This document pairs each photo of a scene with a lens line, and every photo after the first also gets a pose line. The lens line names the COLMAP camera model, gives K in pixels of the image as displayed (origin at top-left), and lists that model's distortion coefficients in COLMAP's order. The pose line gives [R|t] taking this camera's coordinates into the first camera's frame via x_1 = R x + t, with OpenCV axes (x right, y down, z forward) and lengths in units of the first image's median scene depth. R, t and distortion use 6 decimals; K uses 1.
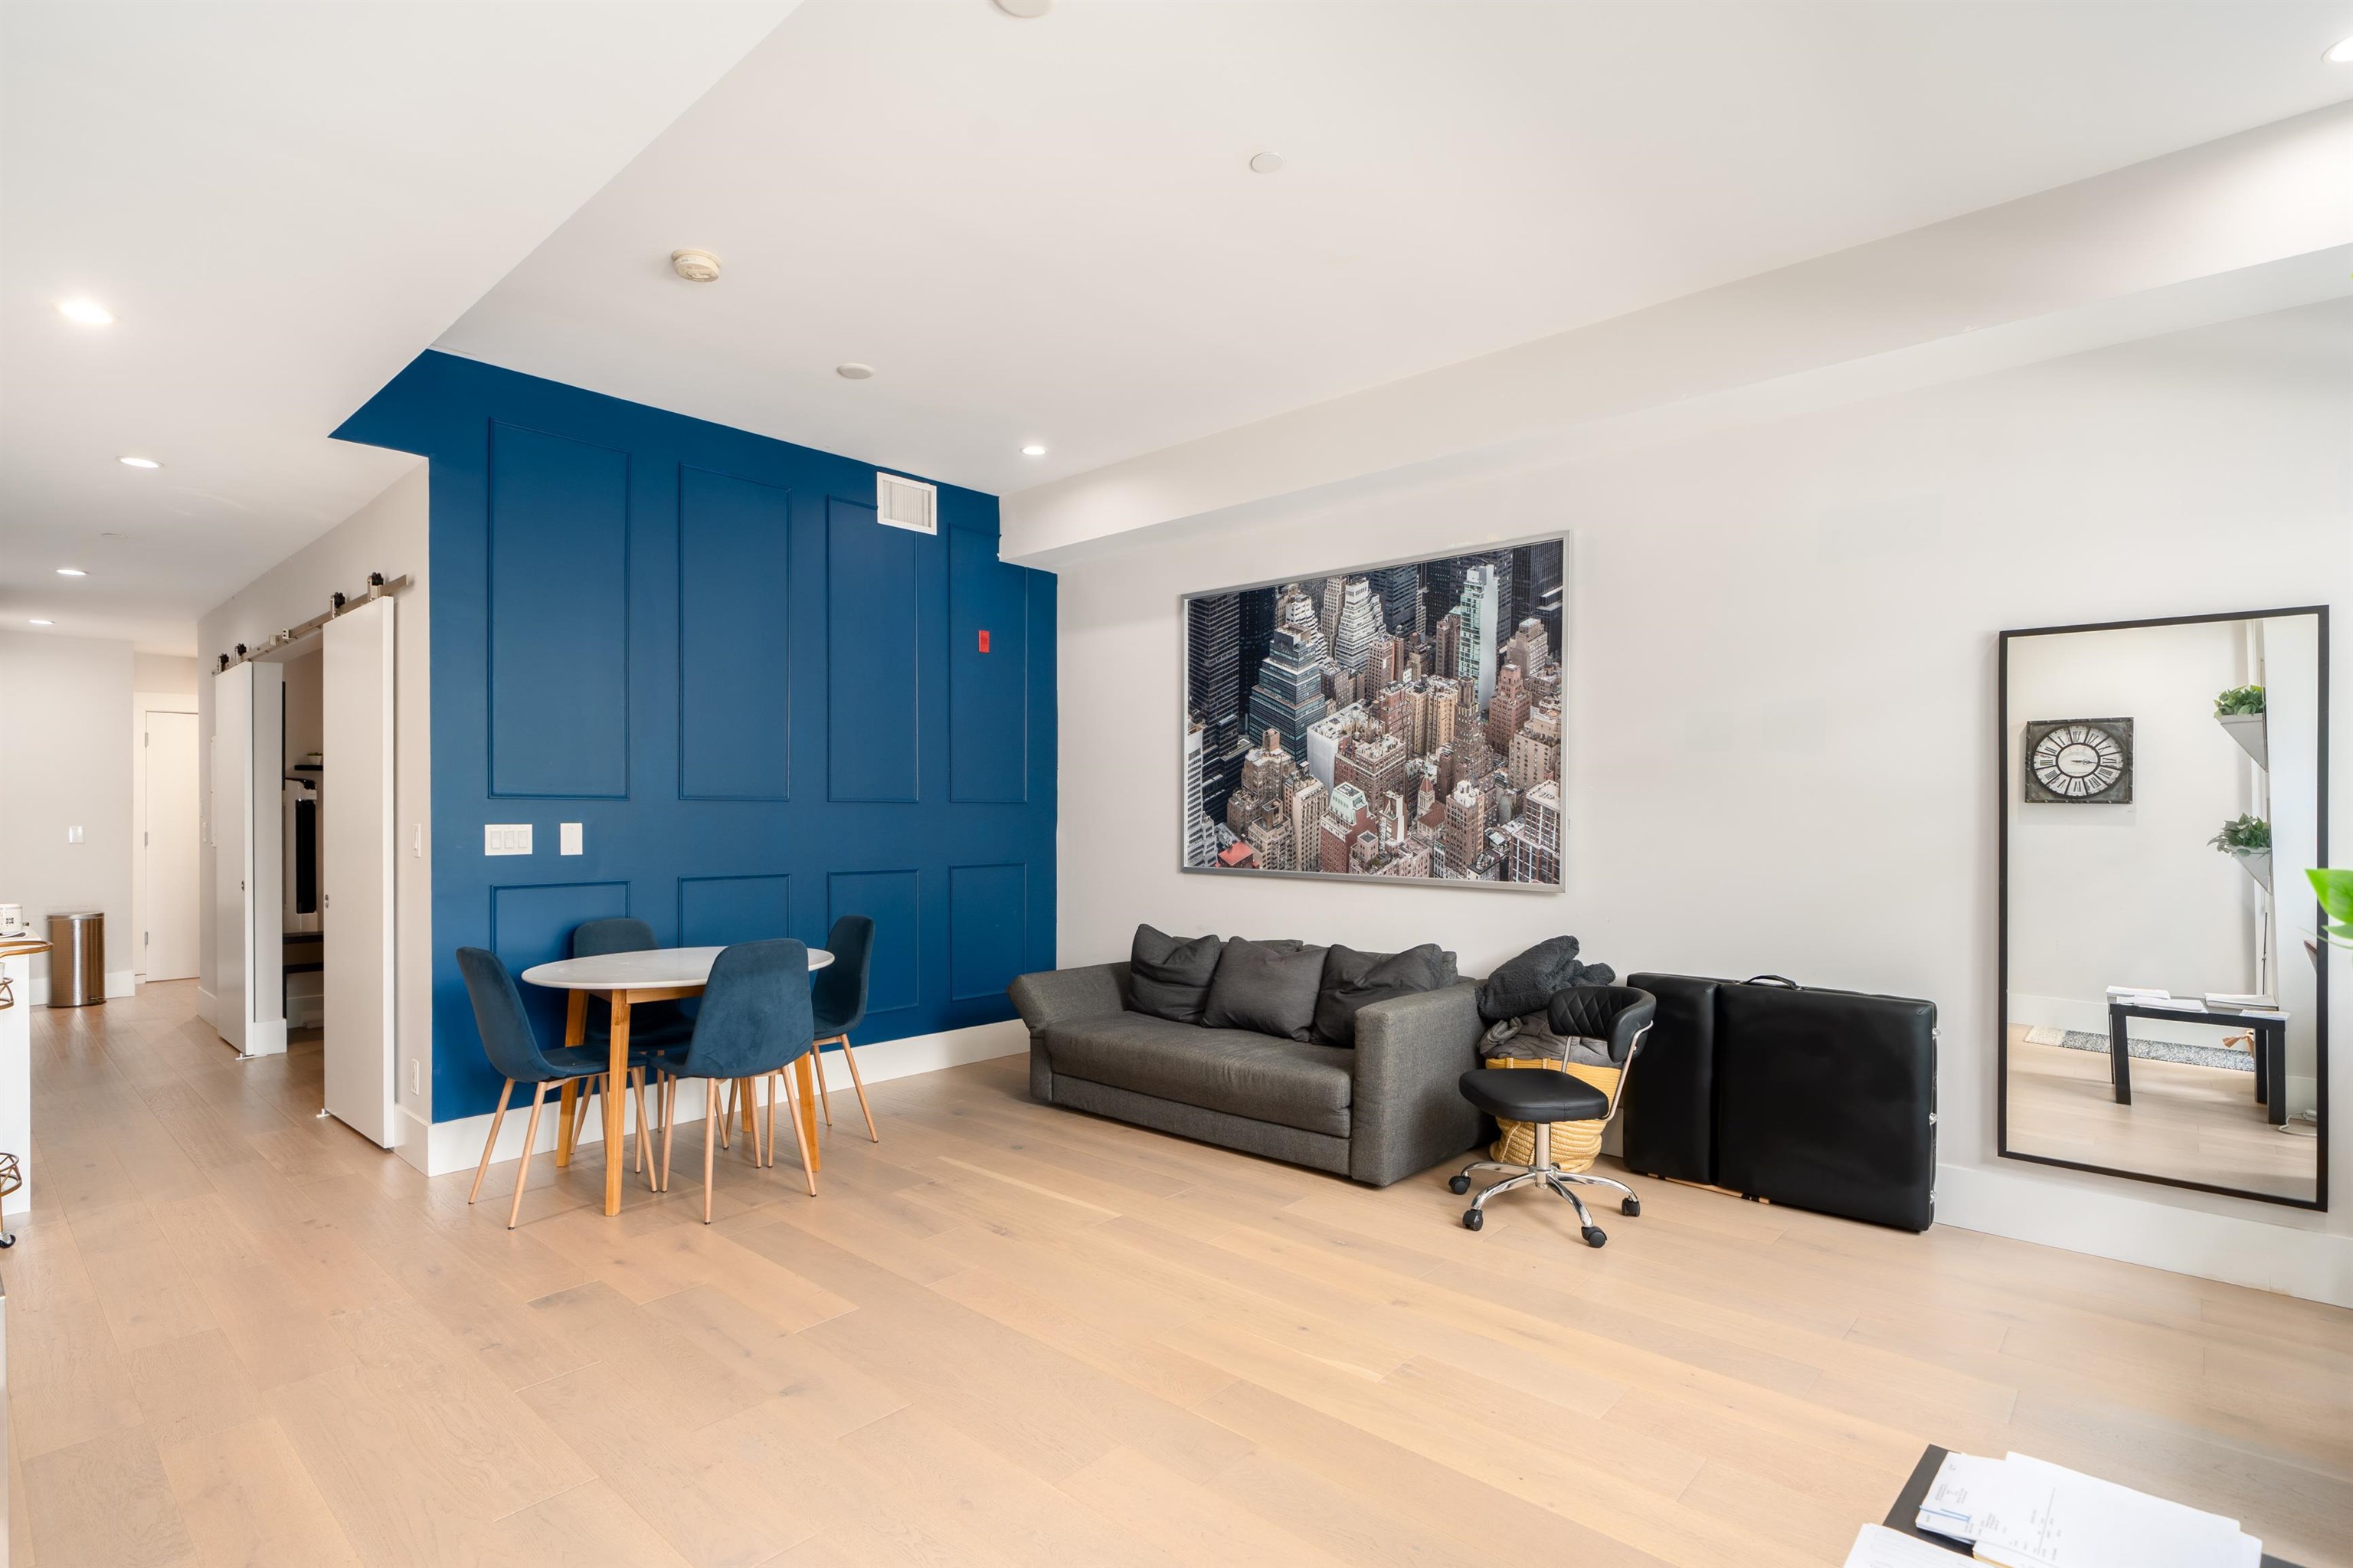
lens RADIAL K [[1146.3, 0, 1162.8], [0, 1146.3, 811.6], [0, 0, 1]] dist [-0.003990, -0.000482]
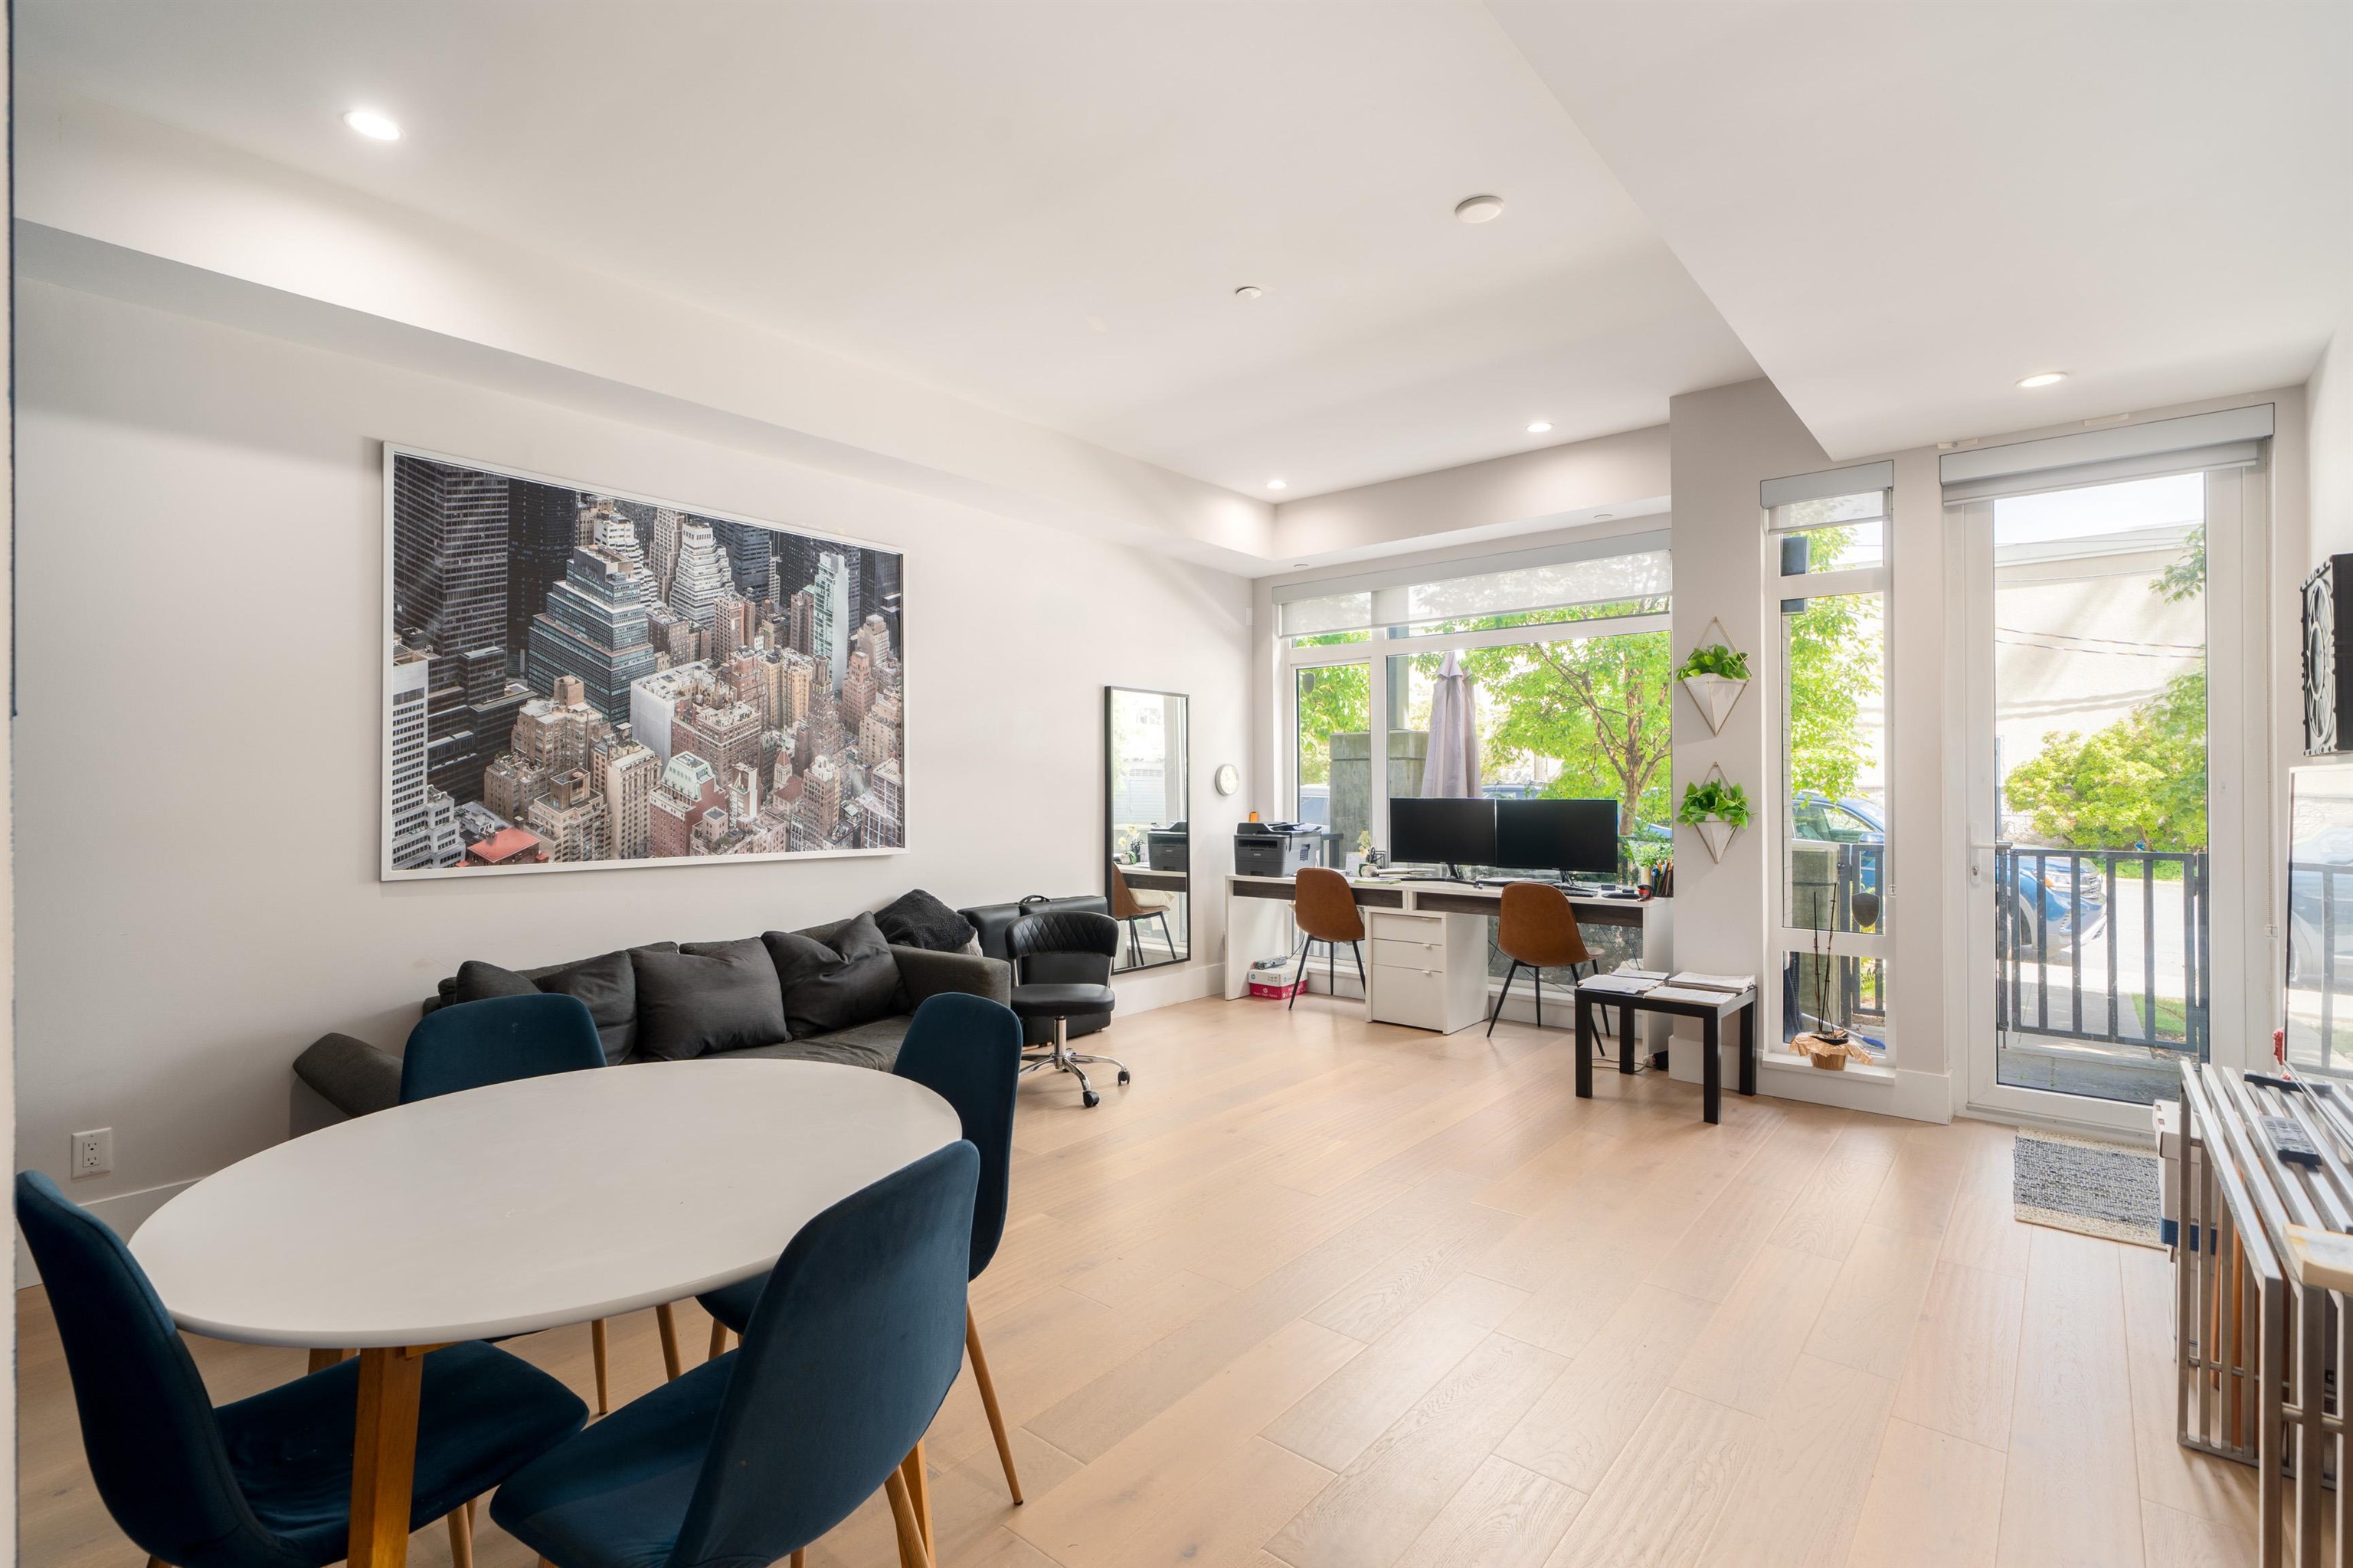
lens RADIAL K [[1064.2, 0, 1173.1], [0, 1064.2, 774.5], [0, 0, 1]] dist [-0.001476, -0.000816]
pose [[-0.040191, 0.010678, 0.999135, -0.663090], [0.000619, 0.999943, -0.010662, 0.000694], [-0.999192, 0.000190, -0.040195, 0.670100]]
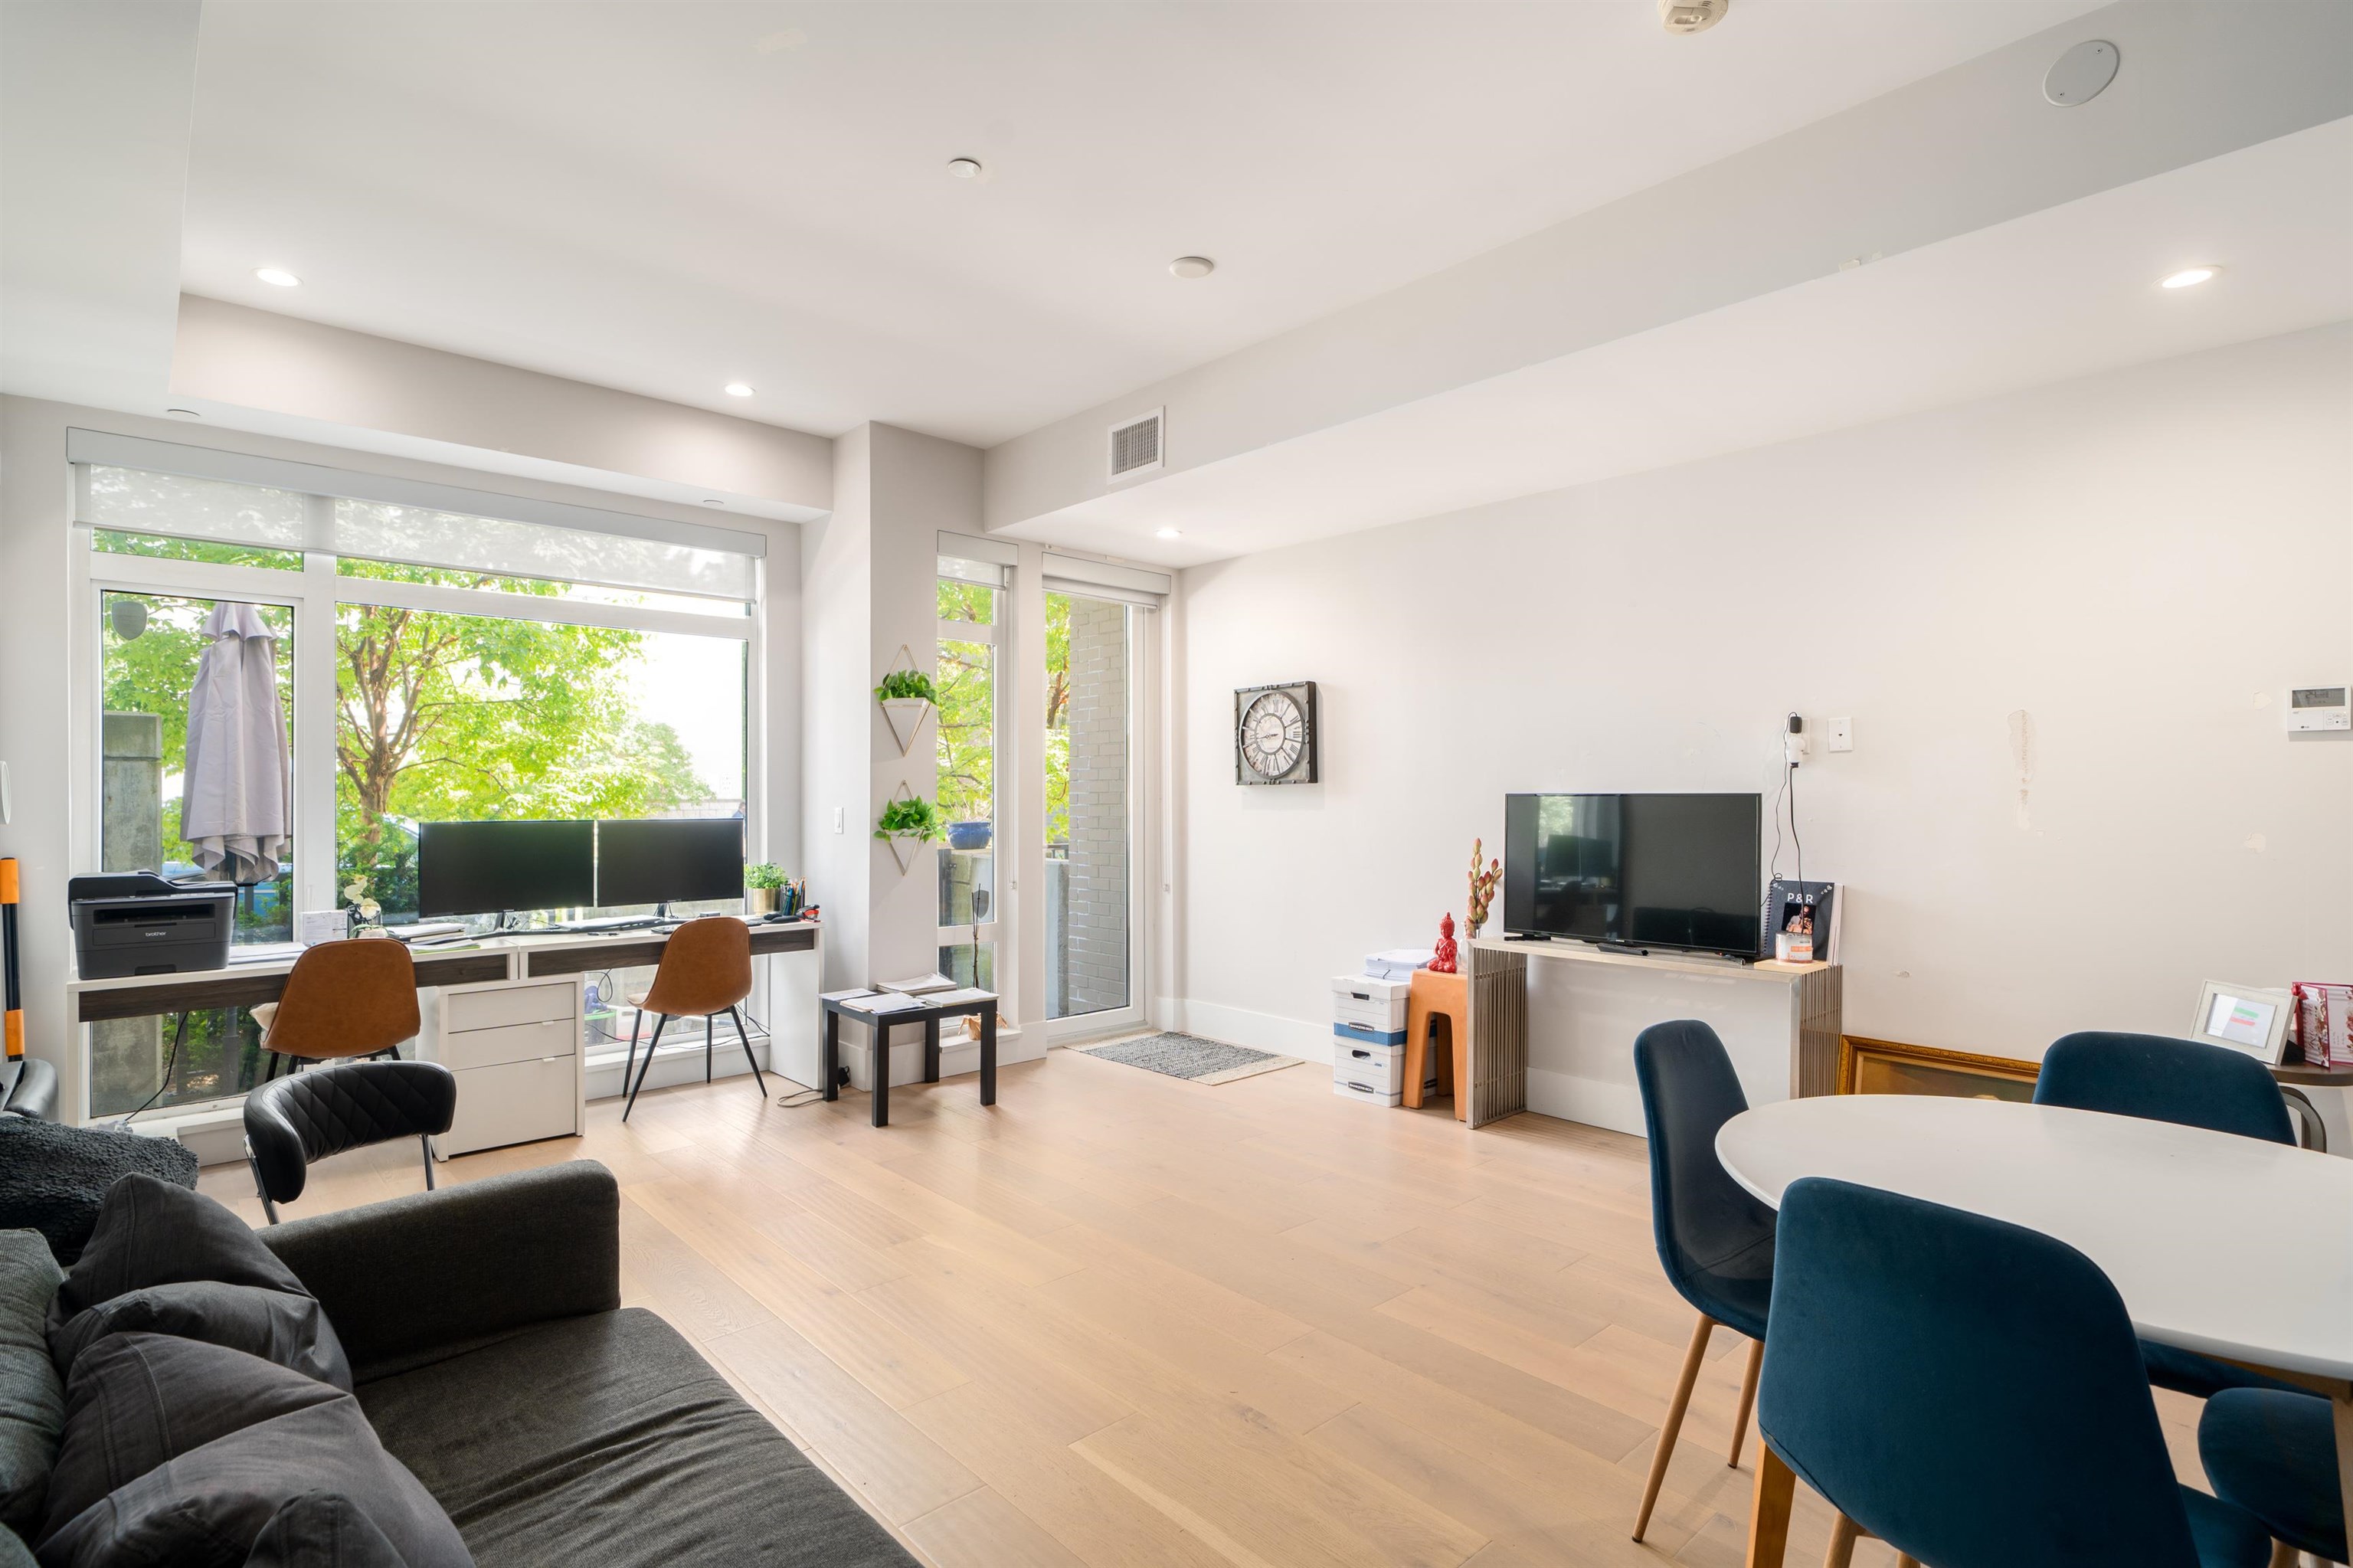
lens RADIAL K [[1107.2, 0, 1151.8], [0, 1107.2, 799.9], [0, 0, 1]] dist [0.000237, -0.000007]
pose [[-0.995420, 0.001202, 0.095589, -0.100206], [0.001425, 0.999996, 0.002262, -0.003668], [-0.095586, 0.002388, -0.995418, 1.158756]]
